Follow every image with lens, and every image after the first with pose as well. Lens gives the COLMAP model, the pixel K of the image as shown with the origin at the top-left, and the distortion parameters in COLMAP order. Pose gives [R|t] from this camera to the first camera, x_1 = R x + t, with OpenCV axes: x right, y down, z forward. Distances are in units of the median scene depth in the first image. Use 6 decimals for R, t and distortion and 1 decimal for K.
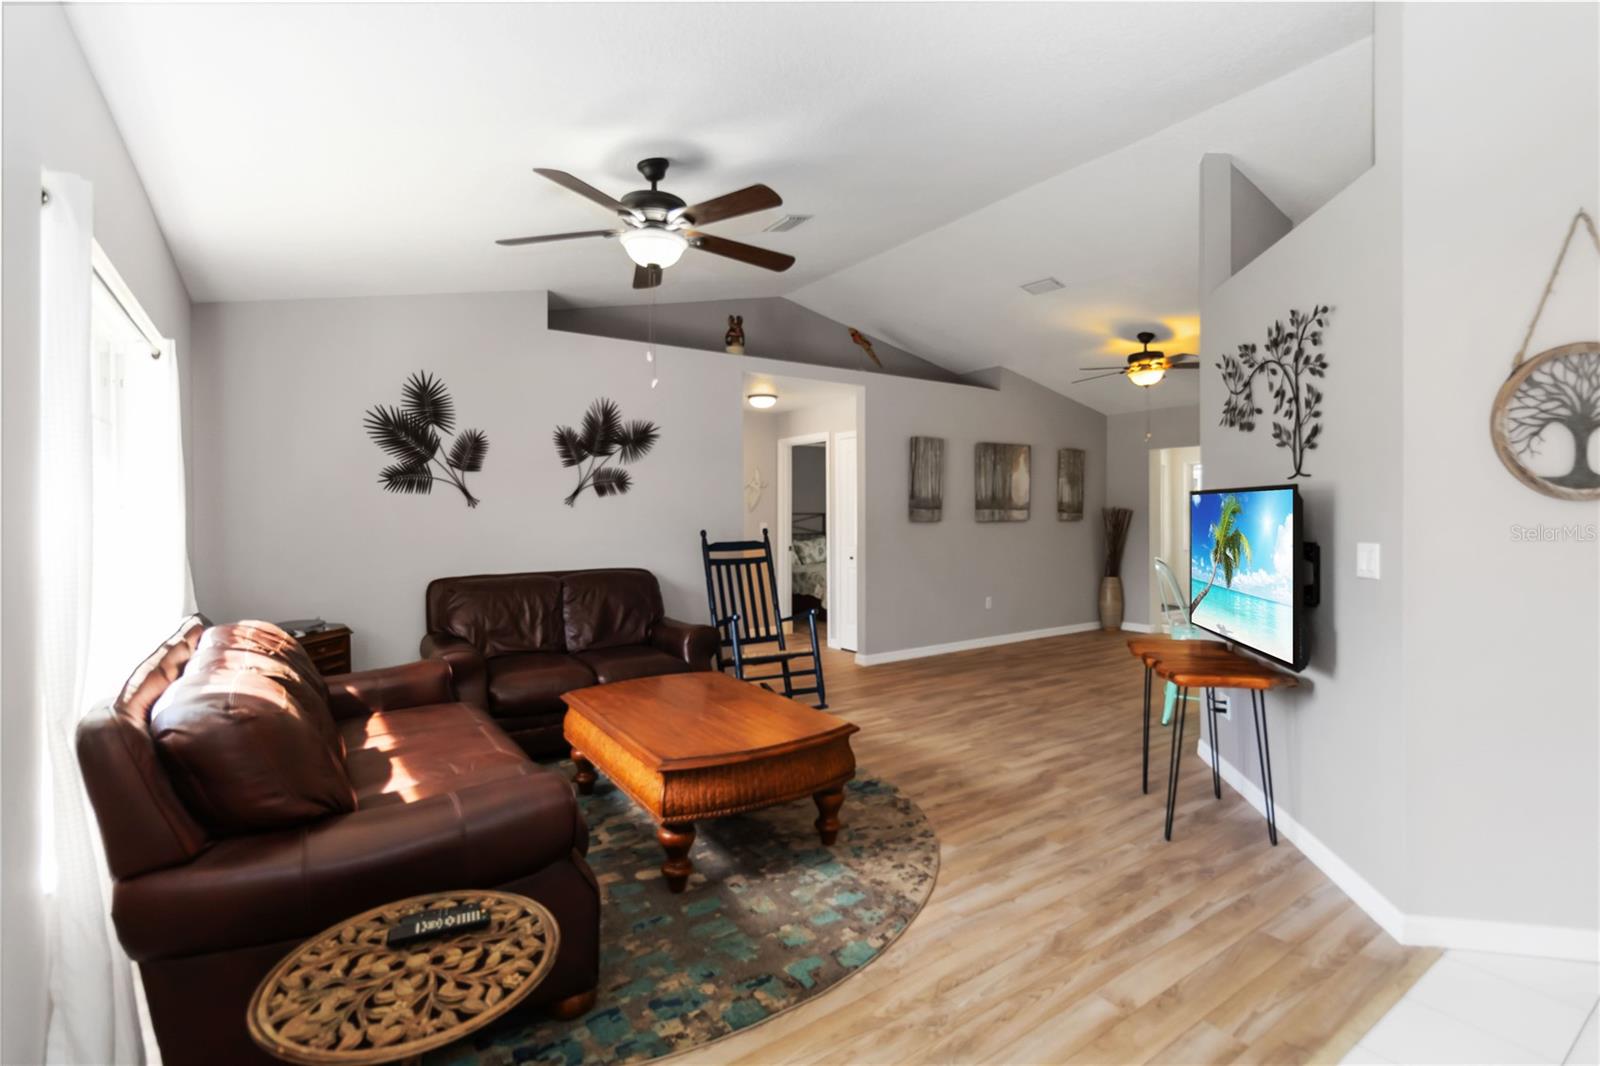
lens RADIAL K [[747.4, 0, 817.3], [0, 747.4, 519.0], [0, 0, 1]] dist [0.005654, 0.000263]
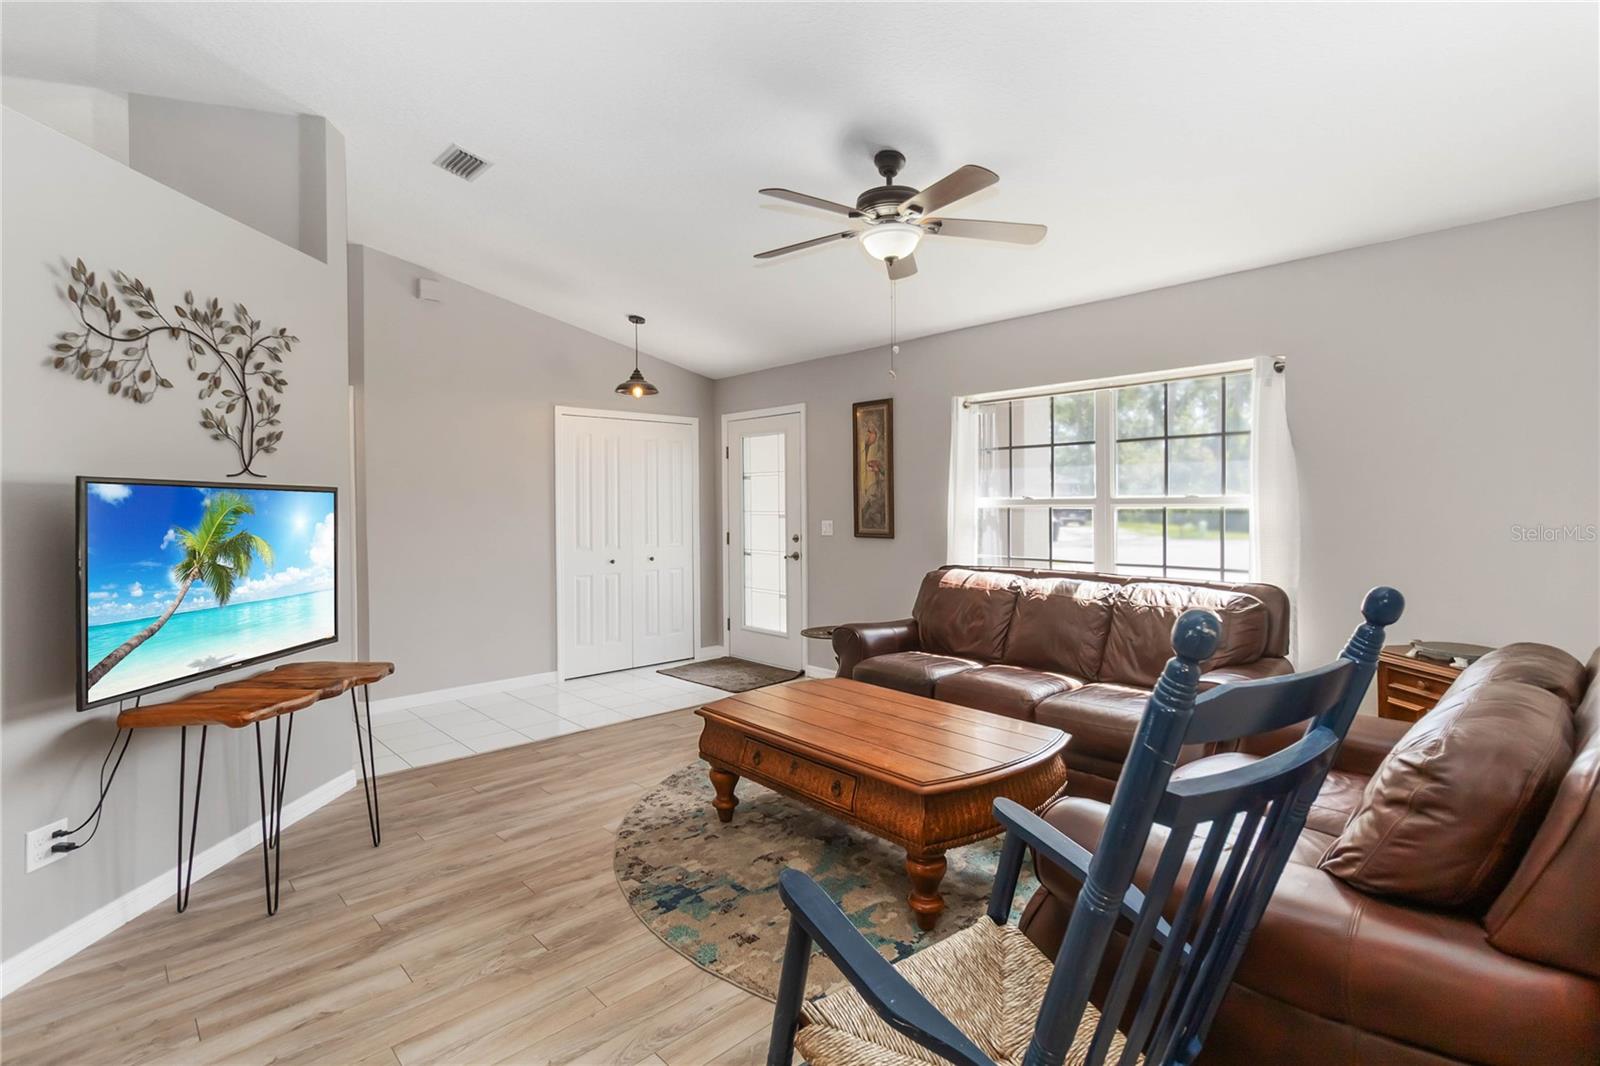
lens RADIAL K [[747.4, 0, 785.5], [0, 747.4, 510.1], [0, 0, 1]] dist [0.005654, 0.000263]
pose [[-0.993416, 0.010703, -0.114066, 0.044048], [0.010591, 0.999943, 0.001592, -0.005623], [0.114076, 0.000373, -0.993472, 1.966938]]
